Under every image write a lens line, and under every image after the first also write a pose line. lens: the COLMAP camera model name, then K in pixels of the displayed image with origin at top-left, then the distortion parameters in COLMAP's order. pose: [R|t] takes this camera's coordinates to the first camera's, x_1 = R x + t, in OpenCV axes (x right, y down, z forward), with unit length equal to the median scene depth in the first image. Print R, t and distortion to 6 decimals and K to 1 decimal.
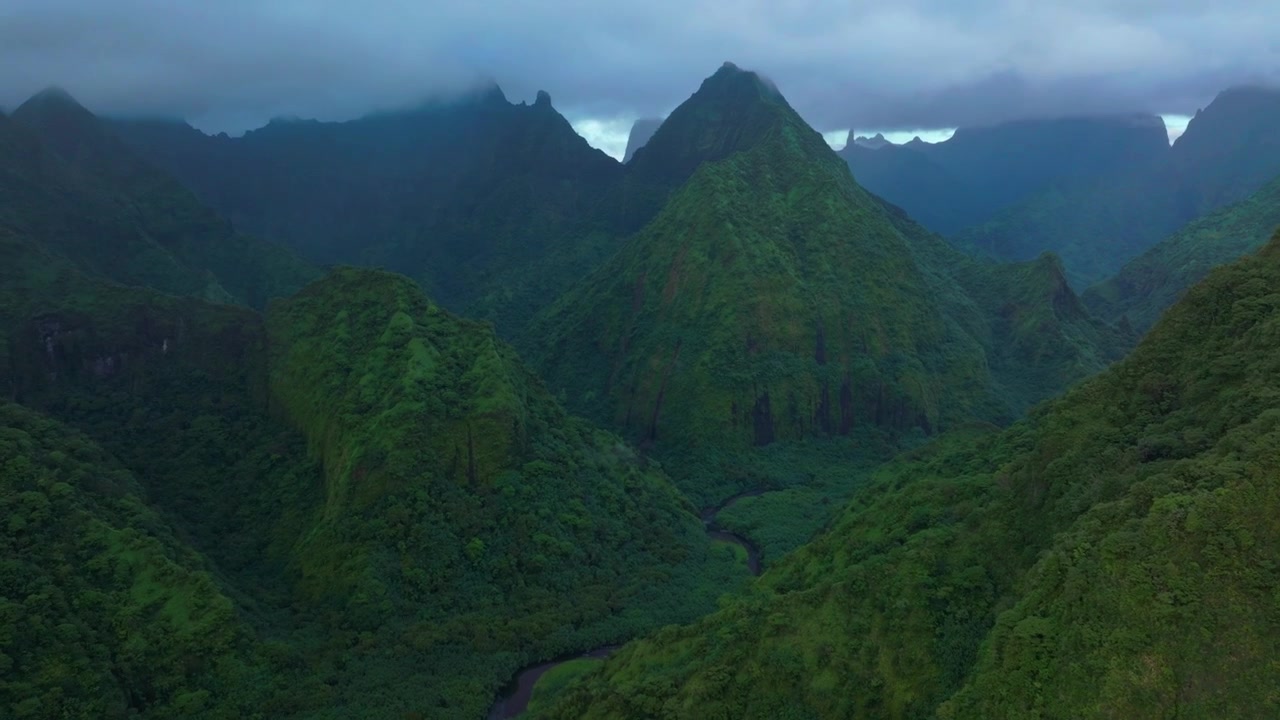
lens RADIAL K [[959.9, 0, 640.0], [0, 959.9, 360.0], [0, 0, 1]] dist [0.006467, 0.002199]
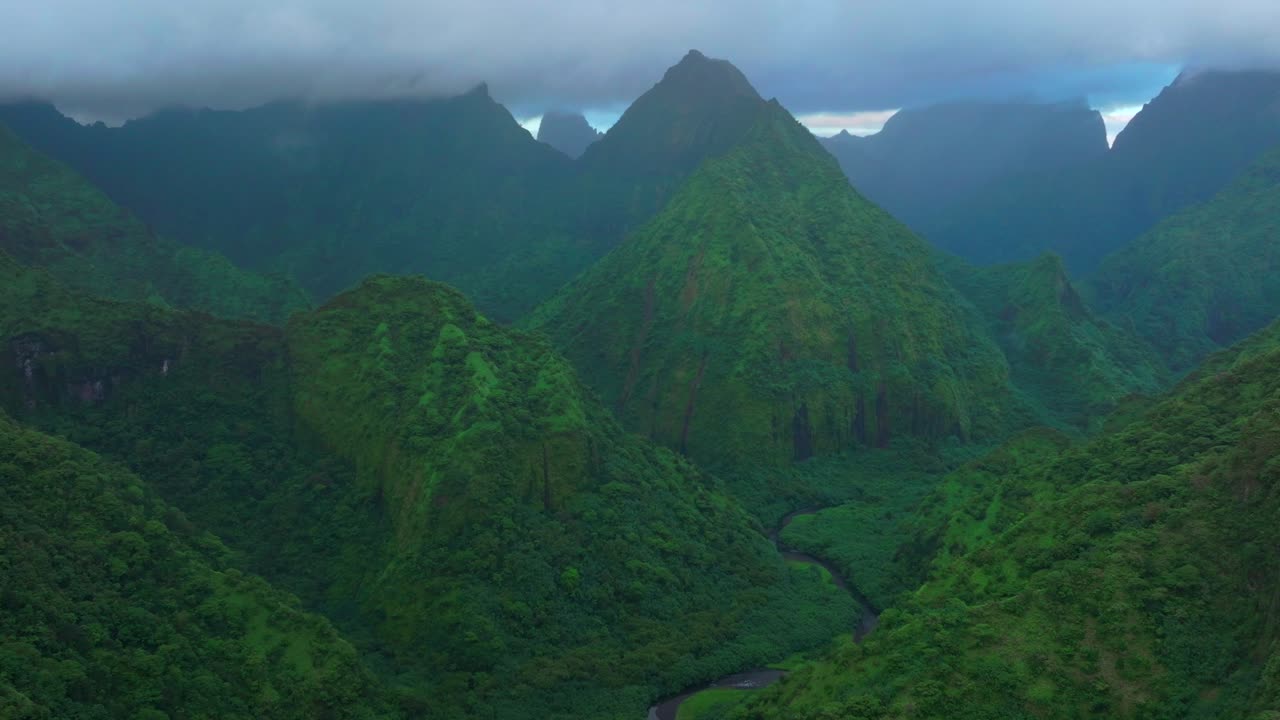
lens RADIAL K [[1064.2, 0, 640.0], [0, 1064.2, 360.0], [0, 0, 1]] dist [0.008701, -0.006852]
pose [[0.992986, -0.020088, 0.116513, -0.176415], [0.021650, 0.999692, -0.012160, 0.000346], [-0.116233, 0.014598, 0.993115, -0.022328]]
